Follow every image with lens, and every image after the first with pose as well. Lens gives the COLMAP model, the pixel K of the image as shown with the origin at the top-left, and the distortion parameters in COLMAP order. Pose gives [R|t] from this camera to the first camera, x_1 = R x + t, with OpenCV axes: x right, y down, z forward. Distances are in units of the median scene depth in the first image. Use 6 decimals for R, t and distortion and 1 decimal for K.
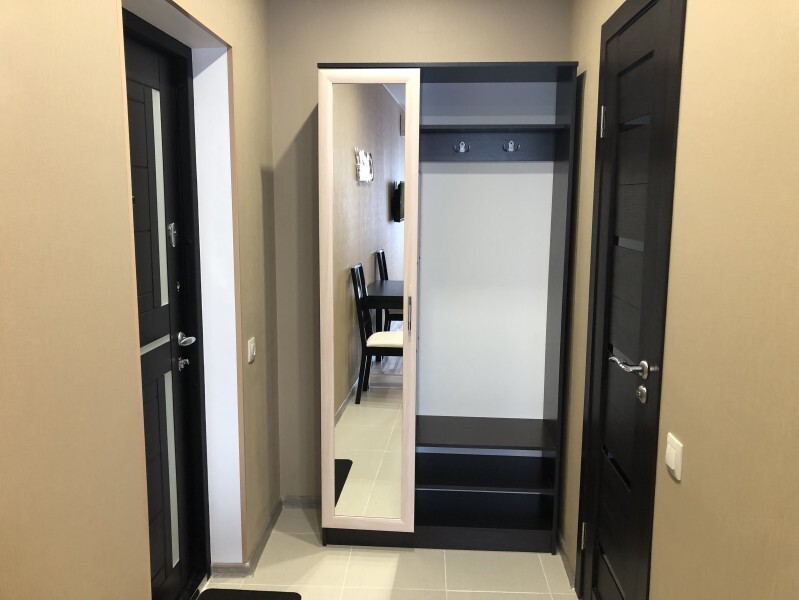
lens RADIAL K [[676.3, 0, 401.3], [0, 676.3, 298.9], [0, 0, 1]] dist [0.029183, 0.025803]
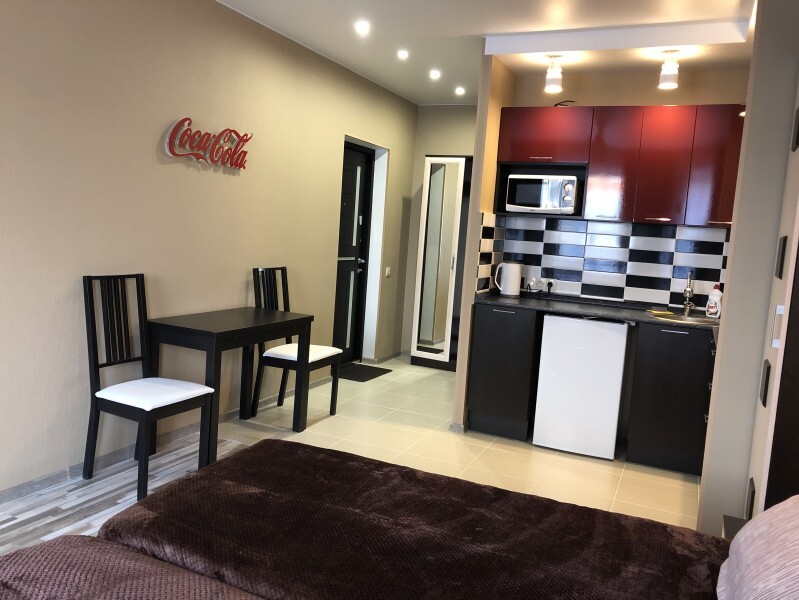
lens RADIAL K [[676.3, 0, 394.8], [0, 676.3, 297.5], [0, 0, 1]] dist [0.029183, 0.025803]
pose [[0.919788, 0.098674, -0.379807, 0.775390], [-0.120463, 0.992136, -0.033972, 0.265789], [0.373468, 0.077000, 0.924442, -1.290779]]
